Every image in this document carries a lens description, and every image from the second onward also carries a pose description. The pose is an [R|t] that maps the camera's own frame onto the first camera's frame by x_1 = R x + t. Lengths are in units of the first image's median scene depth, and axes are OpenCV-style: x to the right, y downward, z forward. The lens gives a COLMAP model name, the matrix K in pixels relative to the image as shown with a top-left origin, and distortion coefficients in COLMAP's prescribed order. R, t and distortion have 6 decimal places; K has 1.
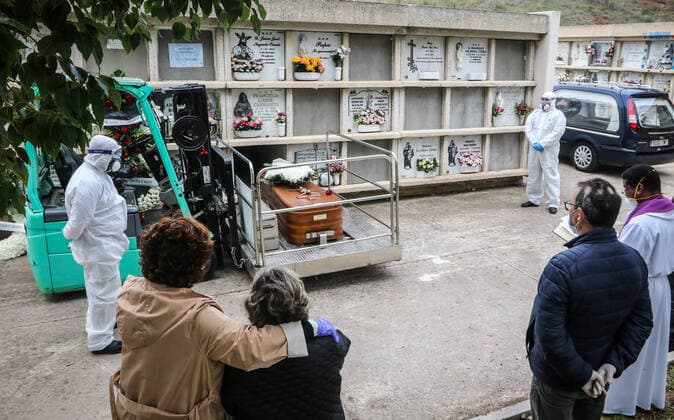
lens RADIAL K [[532.5, 0, 364.4], [0, 532.5, 180.4], [0, 0, 1]] dist [-0.082251, 0.071510]
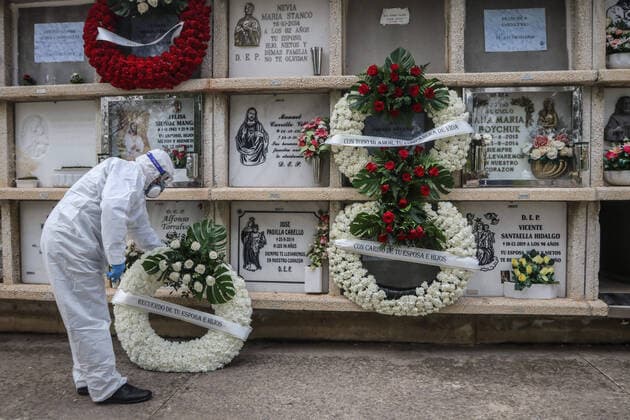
lens RADIAL K [[458.9, 0, 315.0], [0, 458.9, 210.0], [0, 0, 1]] dist [-0.076300, 0.050015]
pose [[0.860665, 0.002071, -0.509167, -0.257091], [-0.091830, 0.984225, -0.151220, 0.031705], [0.500822, 0.176907, 0.847279, 0.492854]]
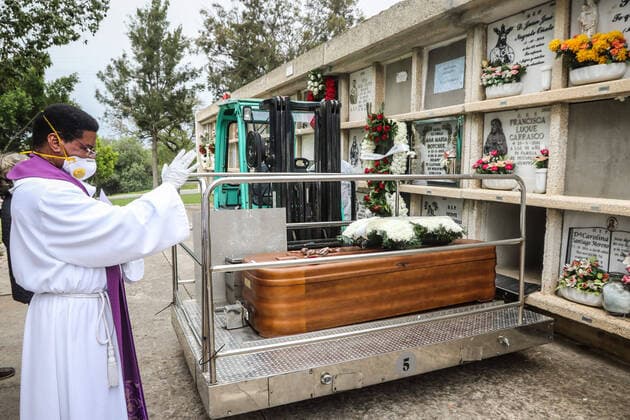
lens RADIAL K [[458.9, 0, 315.0], [0, 458.9, 210.0], [0, 0, 1]] dist [-0.076300, 0.050015]
pose [[-0.008376, 0.086351, -0.996230, 0.317626], [-0.219499, 0.971808, 0.086080, -0.054667], [0.975577, 0.219392, 0.010814, 0.775593]]
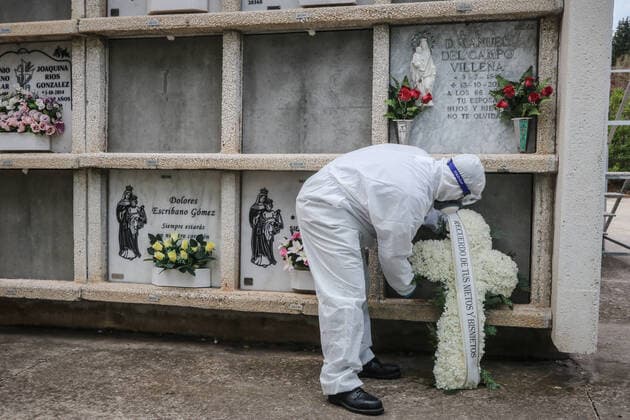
lens RADIAL K [[602.9, 0, 315.0], [0, 602.9, 210.0], [0, 0, 1]] dist [-0.063145, 0.081517]
pose [[0.803404, 0.042430, -0.593920, 0.498780], [-0.125371, 0.987151, -0.099069, -0.033224], [0.582085, 0.154053, 0.798401, 0.839511]]
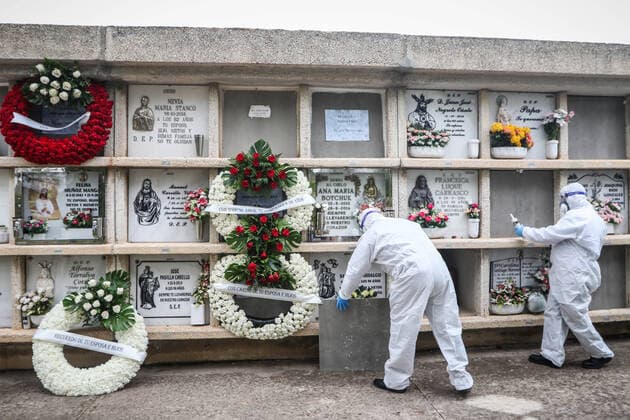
lens RADIAL K [[458.9, 0, 315.0], [0, 458.9, 210.0], [0, 0, 1]] dist [-0.076300, 0.050015]
pose [[0.947904, -0.021048, -0.317860, -0.164125], [-0.045340, 0.978743, -0.200018, 0.010579], [0.315313, 0.204010, 0.926800, 0.376297]]
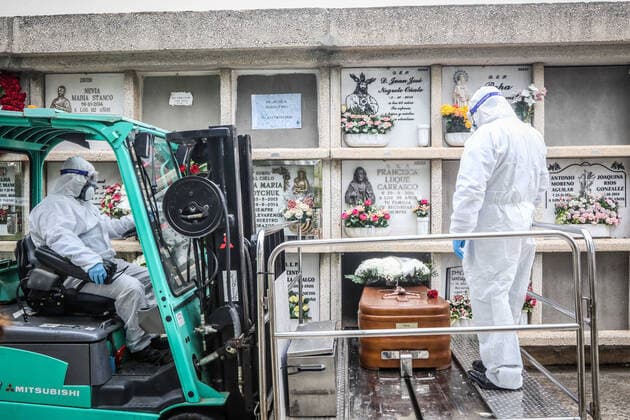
lens RADIAL K [[602.9, 0, 315.0], [0, 602.9, 210.0], [0, 0, 1]] dist [-0.063145, 0.081517]
pose [[0.883838, -0.006243, -0.467751, 0.054216], [-0.079709, 0.983278, -0.163737, 0.005057], [0.460952, 0.182001, 0.868561, 0.353770]]
